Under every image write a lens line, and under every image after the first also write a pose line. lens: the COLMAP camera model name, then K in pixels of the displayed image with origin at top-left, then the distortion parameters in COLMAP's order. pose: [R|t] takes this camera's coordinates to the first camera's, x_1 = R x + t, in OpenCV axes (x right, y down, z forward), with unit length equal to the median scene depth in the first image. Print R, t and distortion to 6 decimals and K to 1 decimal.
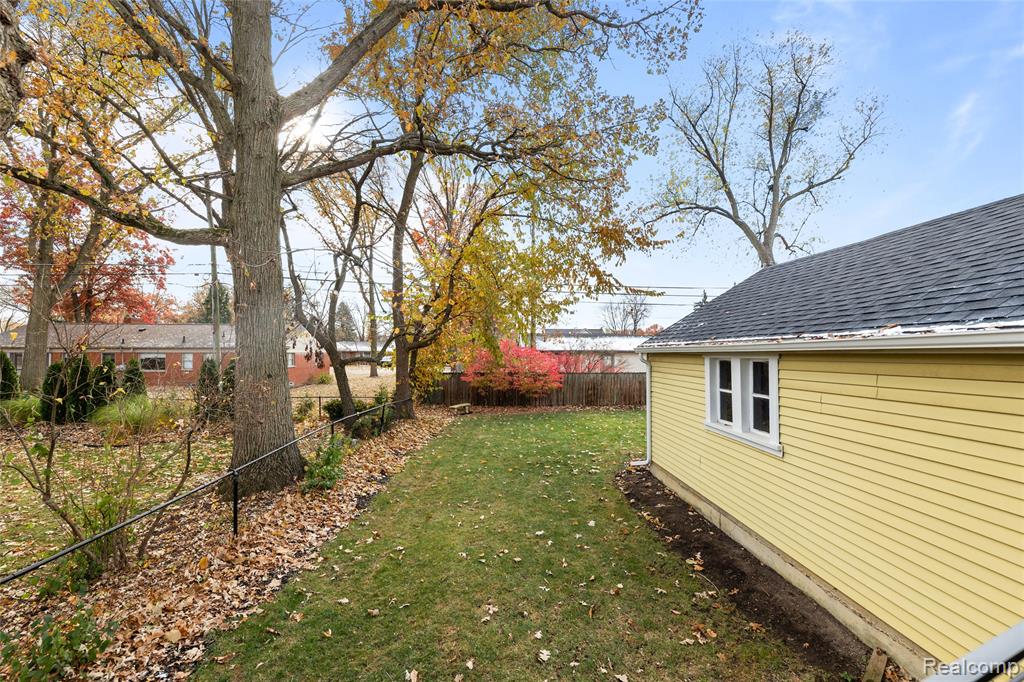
lens RADIAL K [[420.4, 0, 514.2], [0, 420.4, 346.3], [0, 0, 1]] dist [0.003939, -0.000711]
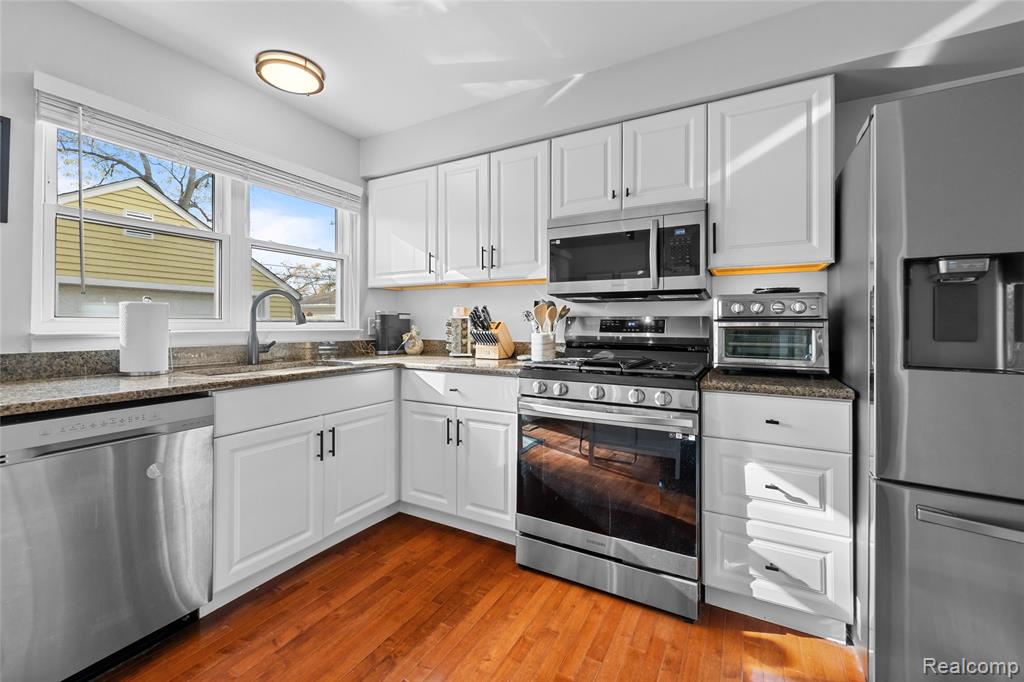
lens RADIAL K [[420.4, 0, 498.0], [0, 420.4, 321.4], [0, 0, 1]] dist [0.003939, -0.000711]
pose [[0.517191, 0.005345, 0.855853, 0.132558], [-0.015465, 0.999876, 0.003101, 0.018579], [-0.855730, -0.014839, 0.517209, -0.274204]]
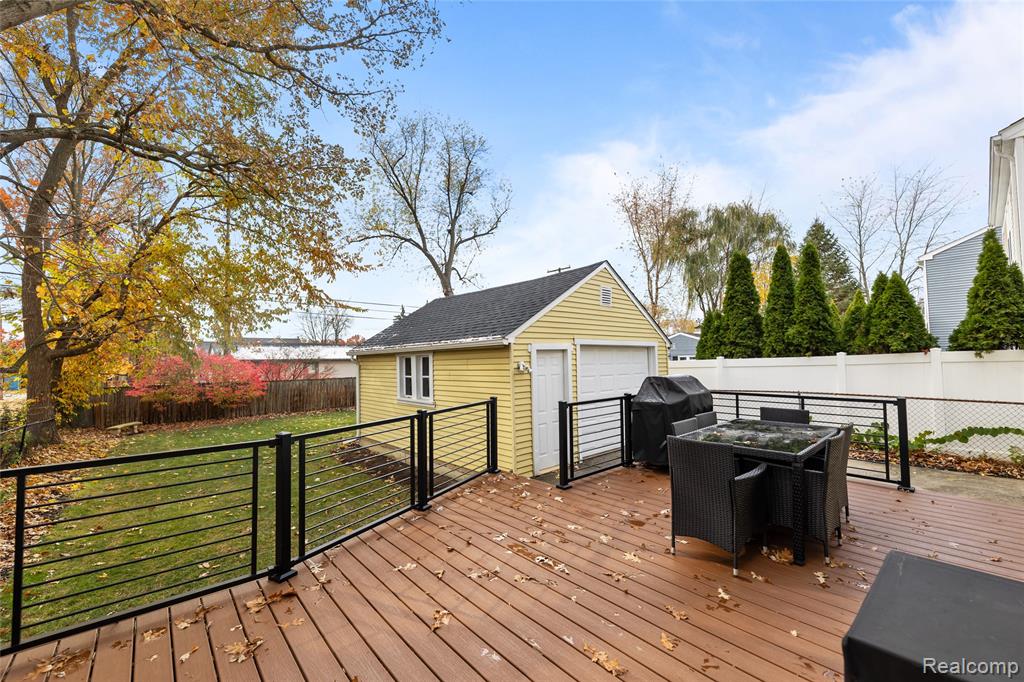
lens RADIAL K [[420.4, 0, 516.2], [0, 420.4, 345.3], [0, 0, 1]] dist [0.003939, -0.000711]
pose [[0.773647, 0.008600, 0.633558, -0.057166], [0.009126, 0.999653, -0.024712, 0.008539], [-0.633551, 0.024900, 0.773300, -0.146299]]
